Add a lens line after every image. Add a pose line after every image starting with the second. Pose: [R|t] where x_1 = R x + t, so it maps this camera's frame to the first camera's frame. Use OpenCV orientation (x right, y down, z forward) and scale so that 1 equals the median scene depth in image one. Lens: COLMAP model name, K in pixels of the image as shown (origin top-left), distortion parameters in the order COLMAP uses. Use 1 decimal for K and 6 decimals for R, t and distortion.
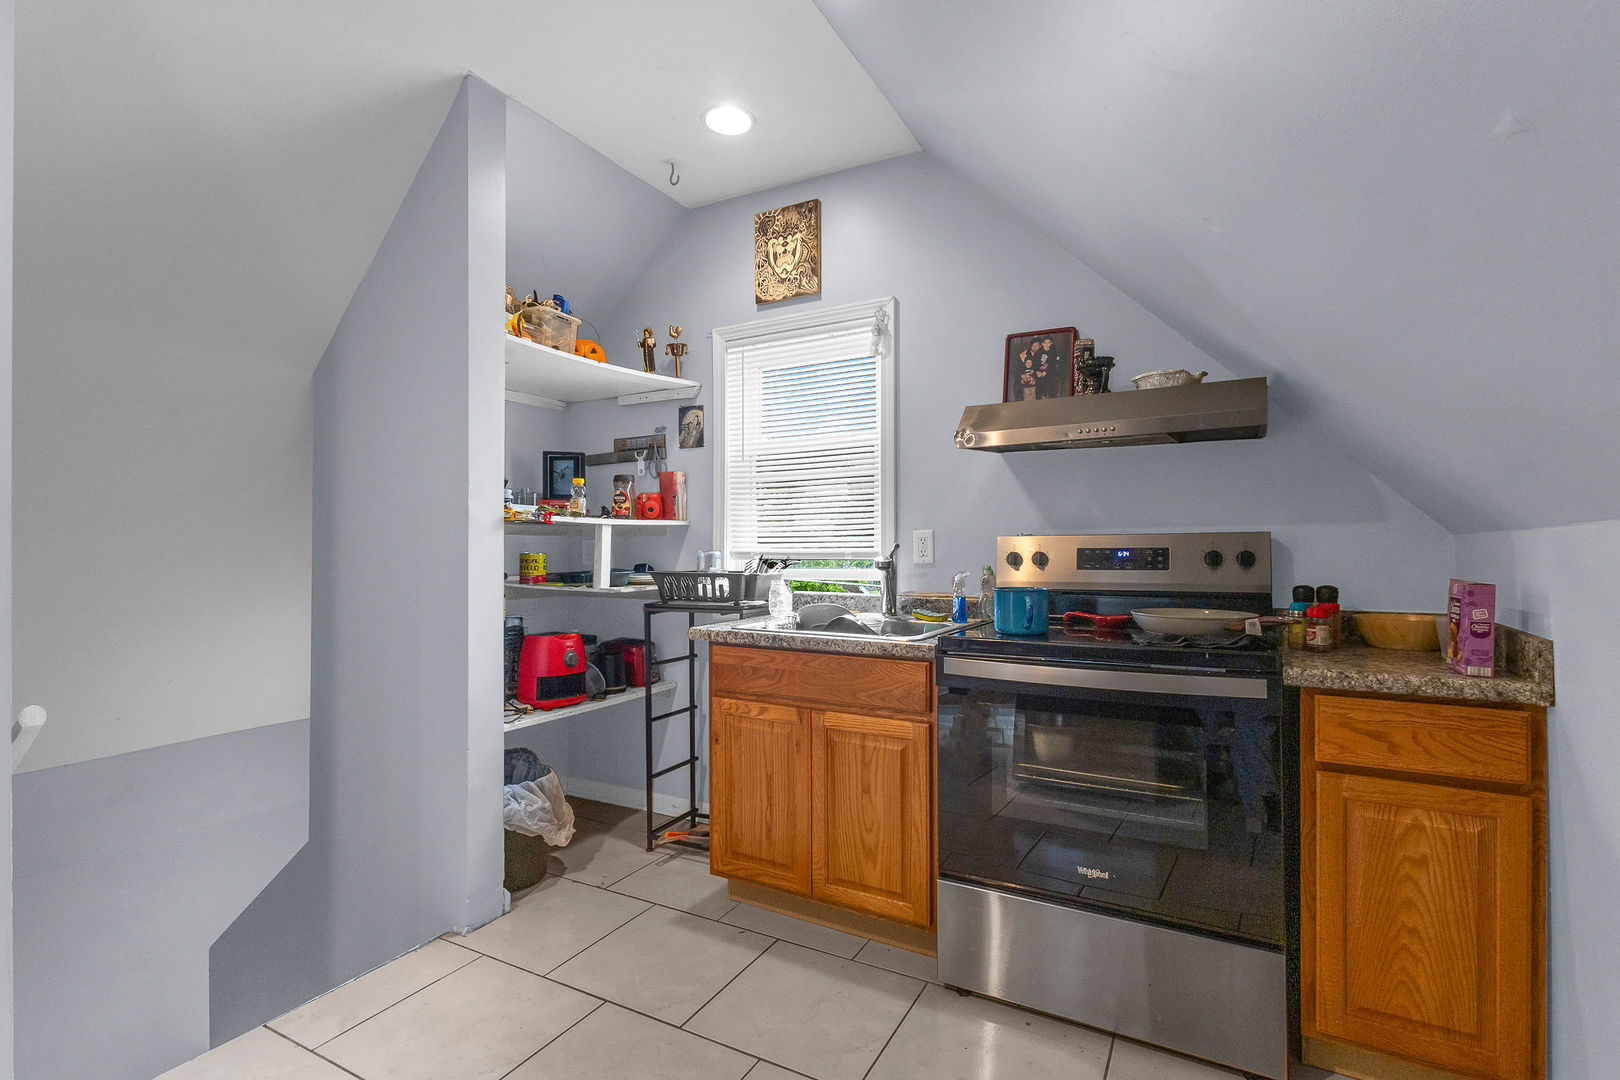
lens RADIAL K [[749.3, 0, 825.6], [0, 749.3, 547.9], [0, 0, 1]] dist [0.000674, 0.001242]
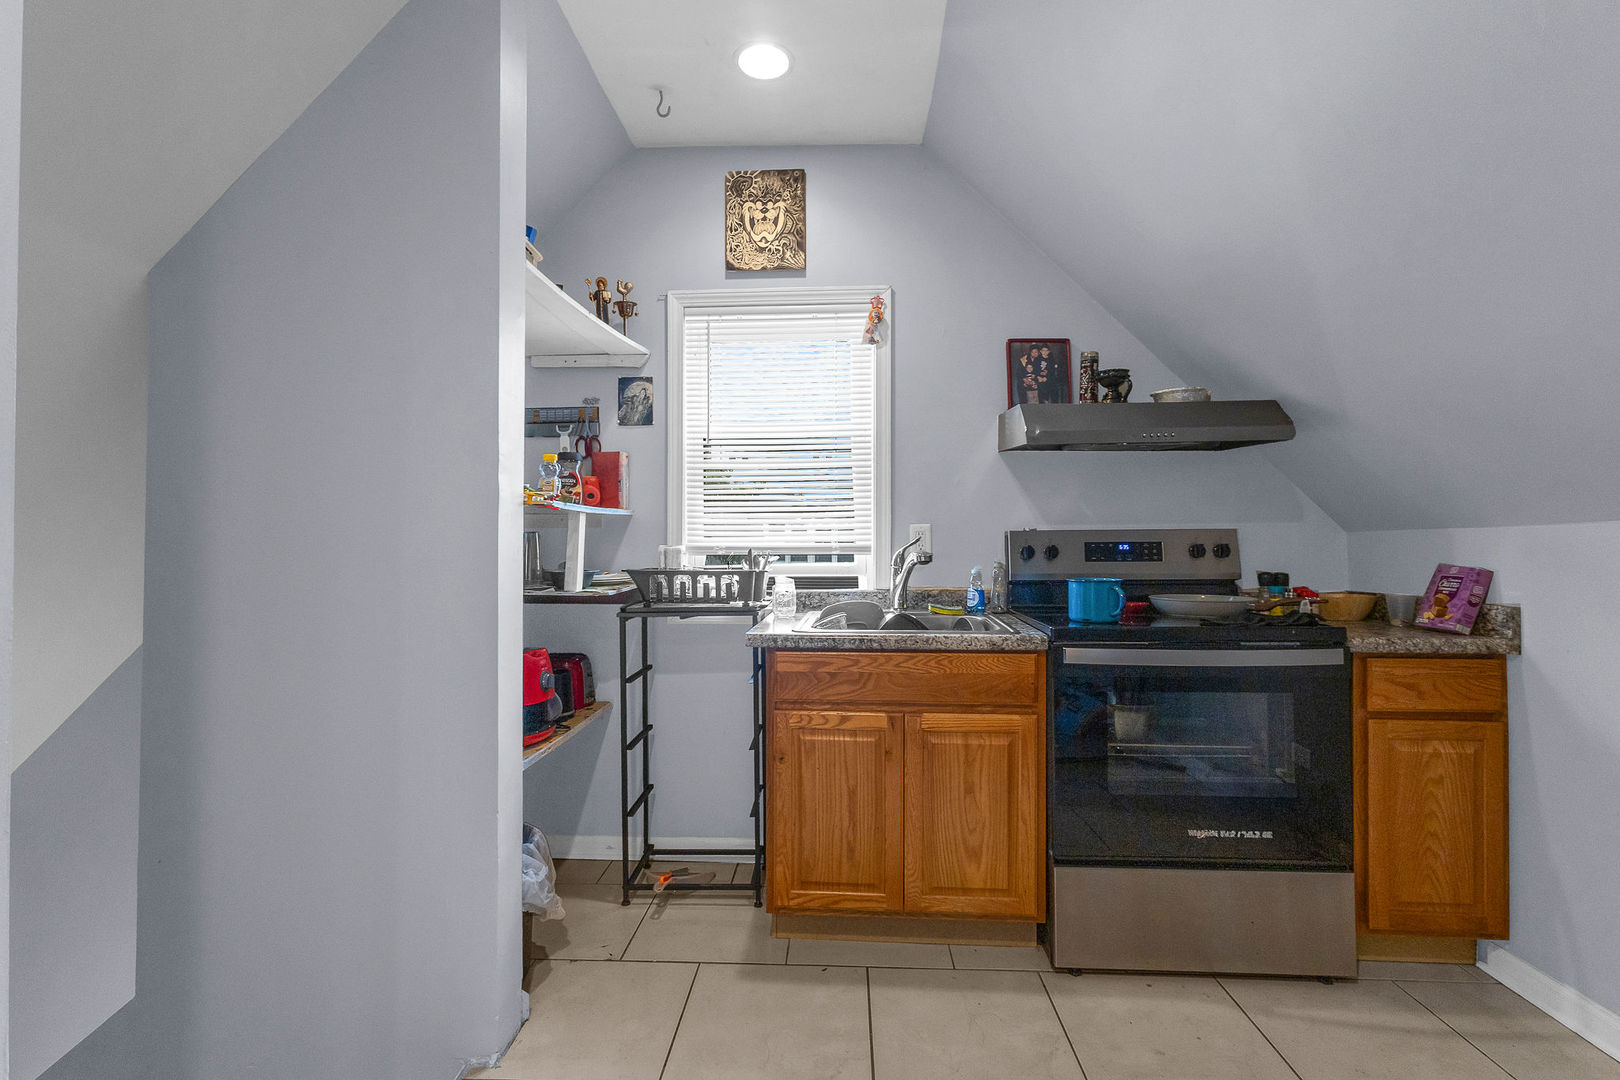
lens RADIAL K [[749.3, 0, 818.4], [0, 749.3, 539.9], [0, 0, 1]] dist [0.000674, 0.001242]
pose [[0.901937, 0.003426, 0.431855, -0.469765], [-0.000072, 0.999970, -0.007782, 0.005615], [-0.431869, 0.006988, 0.901909, 0.178149]]
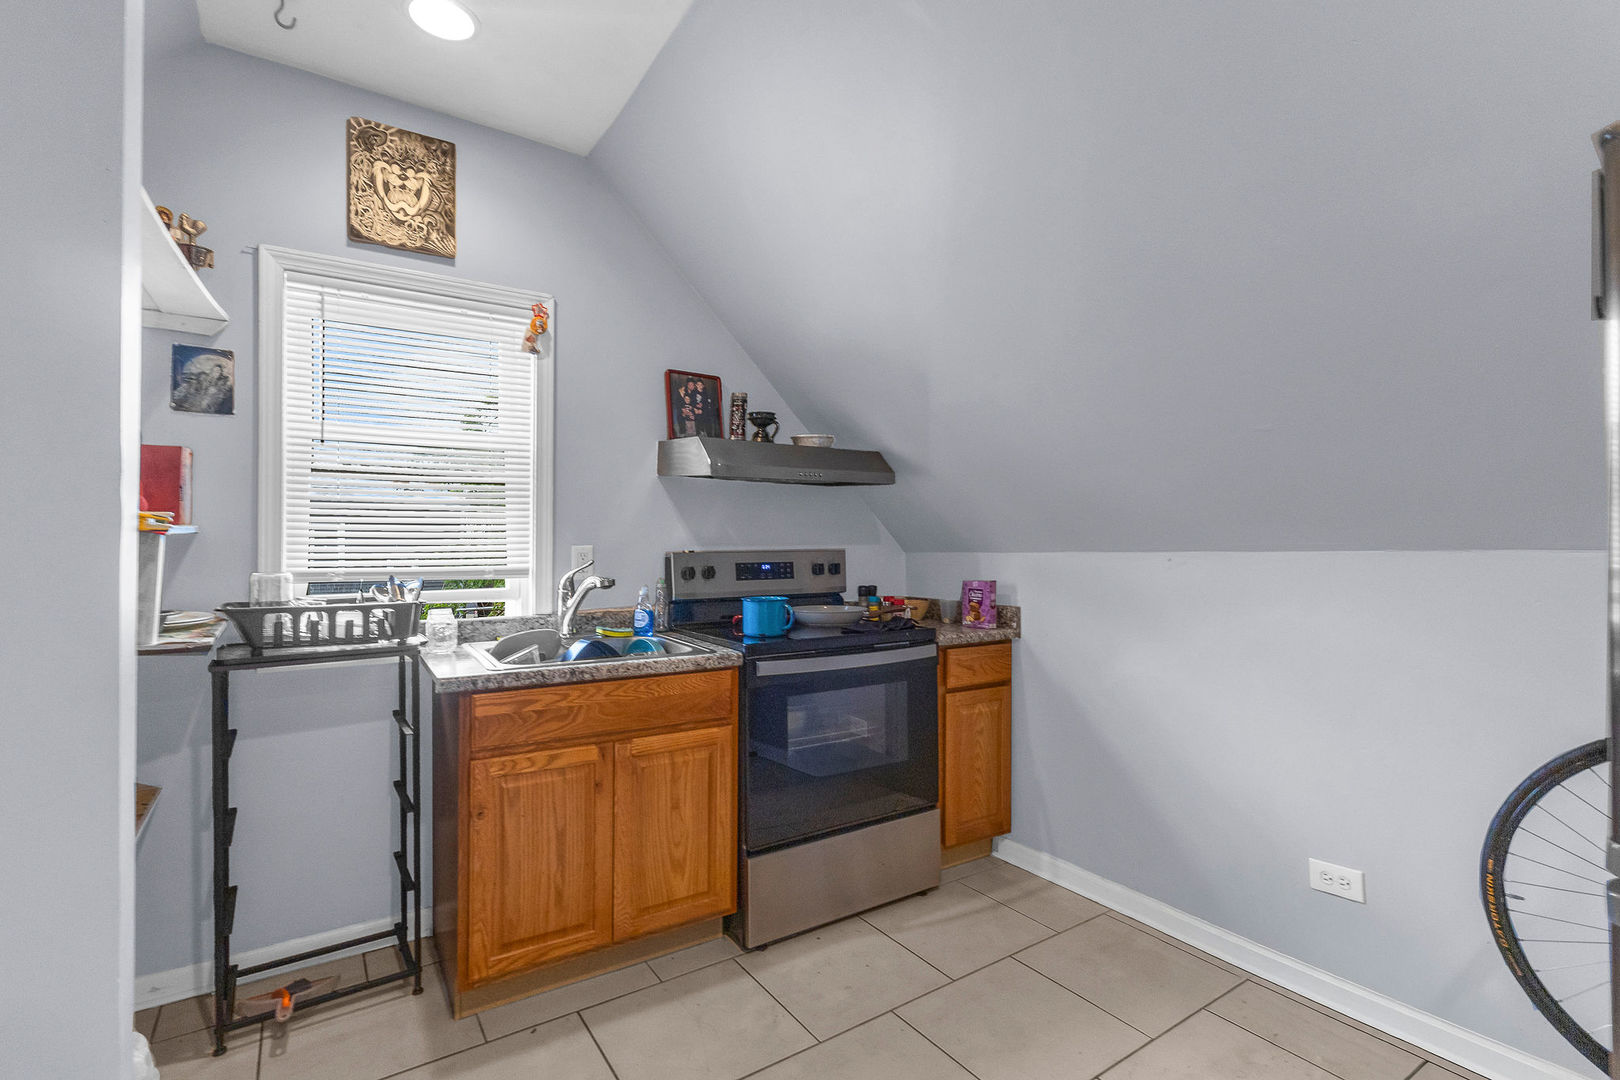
lens RADIAL K [[749.3, 0, 820.7], [0, 749.3, 543.7], [0, 0, 1]] dist [0.000674, 0.001242]
pose [[0.465460, 0.005949, 0.885049, -0.653030], [-0.000270, 0.999978, -0.006579, -0.022084], [-0.885069, 0.002823, 0.465451, 0.304274]]
